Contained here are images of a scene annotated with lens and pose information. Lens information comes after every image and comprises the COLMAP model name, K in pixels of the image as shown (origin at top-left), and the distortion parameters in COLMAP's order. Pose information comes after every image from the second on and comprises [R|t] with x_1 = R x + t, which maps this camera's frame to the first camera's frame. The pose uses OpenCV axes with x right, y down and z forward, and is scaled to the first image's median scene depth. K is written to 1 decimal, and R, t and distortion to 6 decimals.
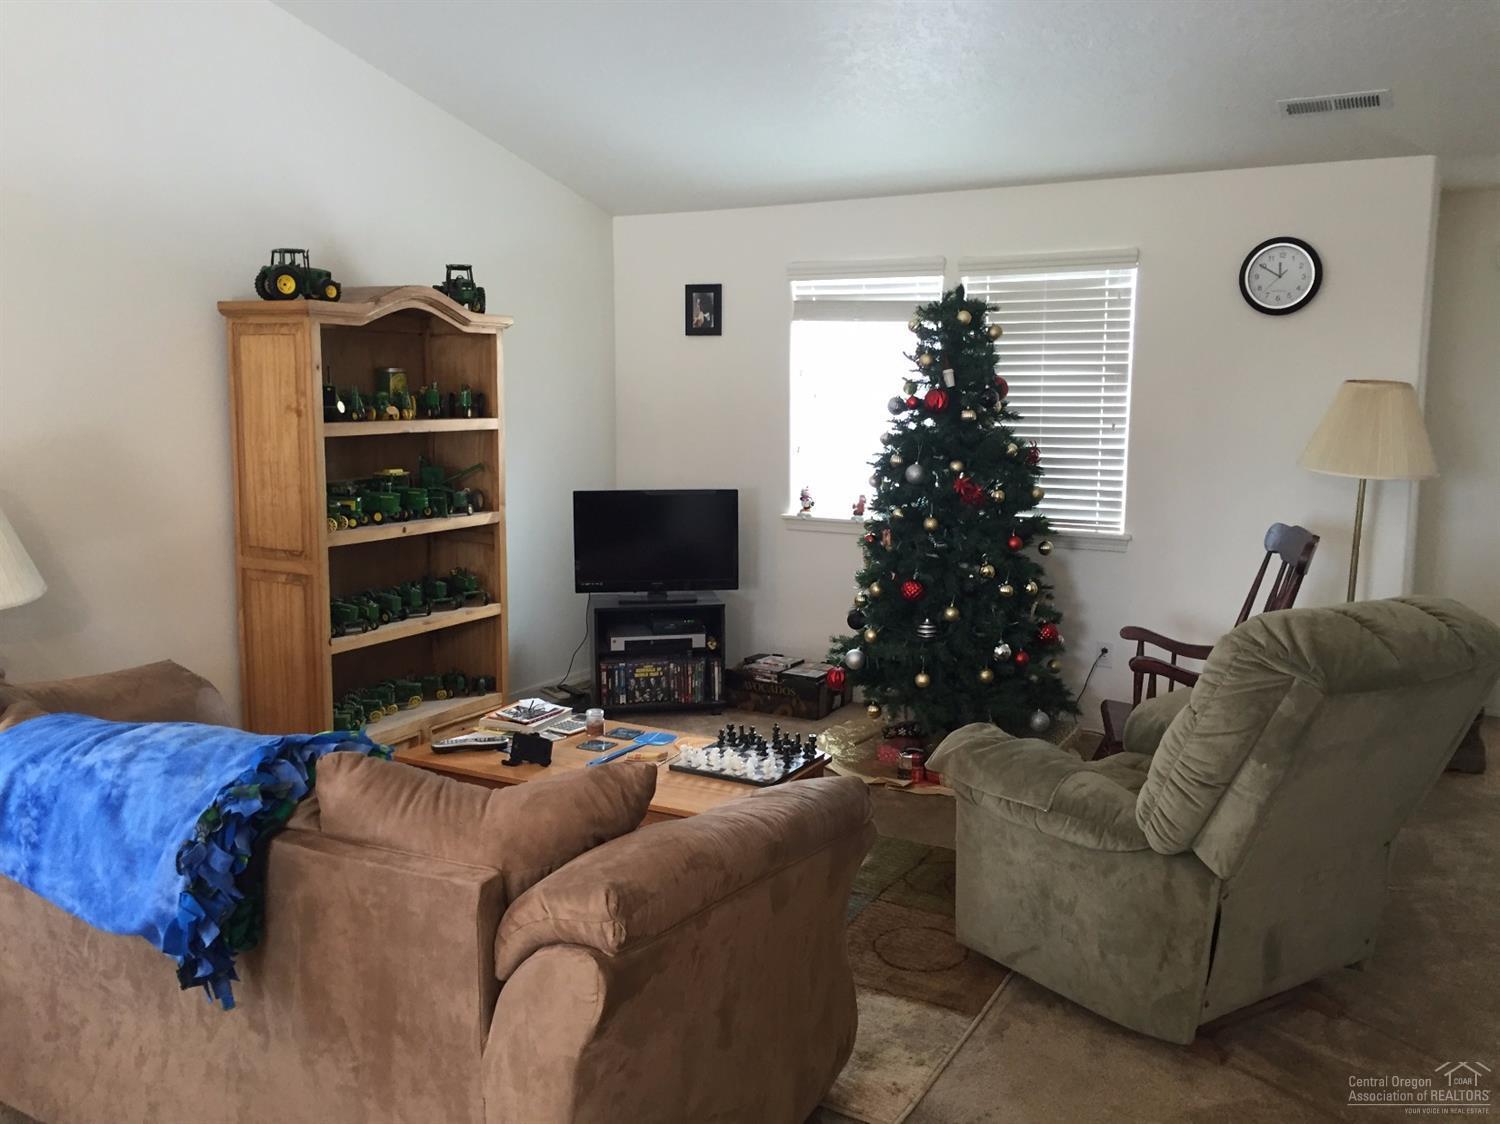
lens RADIAL K [[1277.7, 0, 755.4], [0, 1277.7, 557.8], [0, 0, 1]] dist [0.058871, -0.064521]
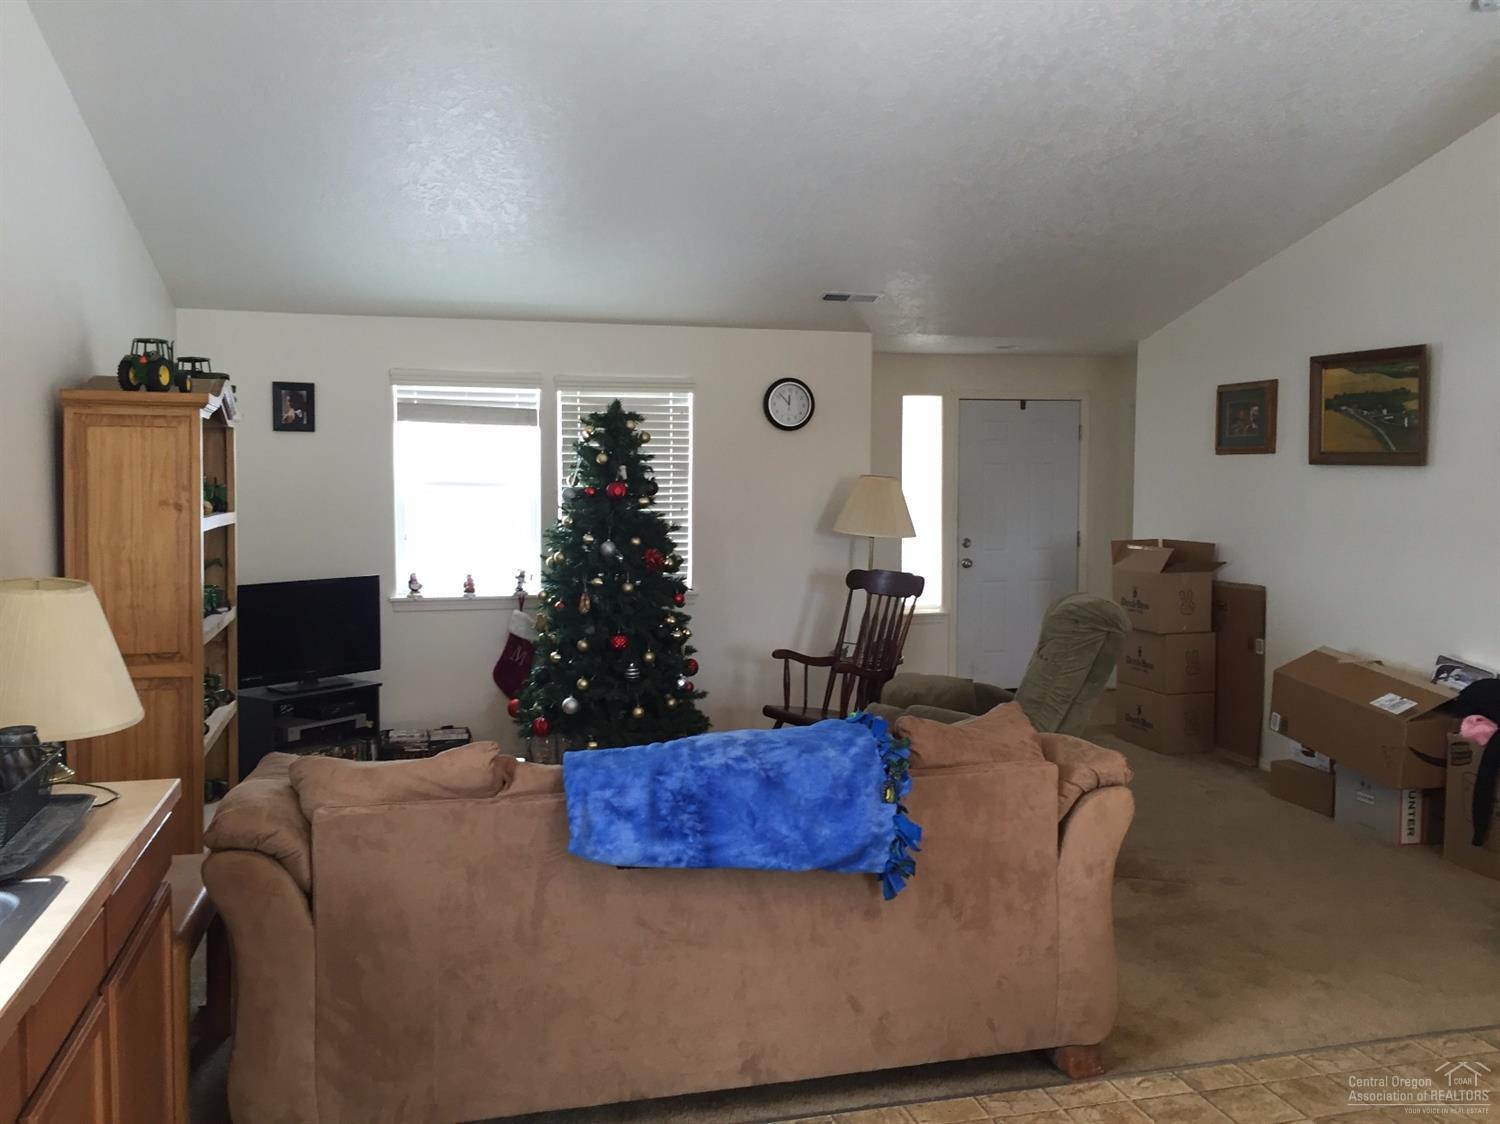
lens RADIAL K [[1277.7, 0, 755.4], [0, 1277.7, 557.8], [0, 0, 1]] dist [0.058871, -0.064521]
pose [[0.715221, -0.045662, 0.697405, -0.594826], [0.097833, 0.994580, -0.035212, 0.000621], [-0.692017, 0.093413, 0.715811, 0.011980]]
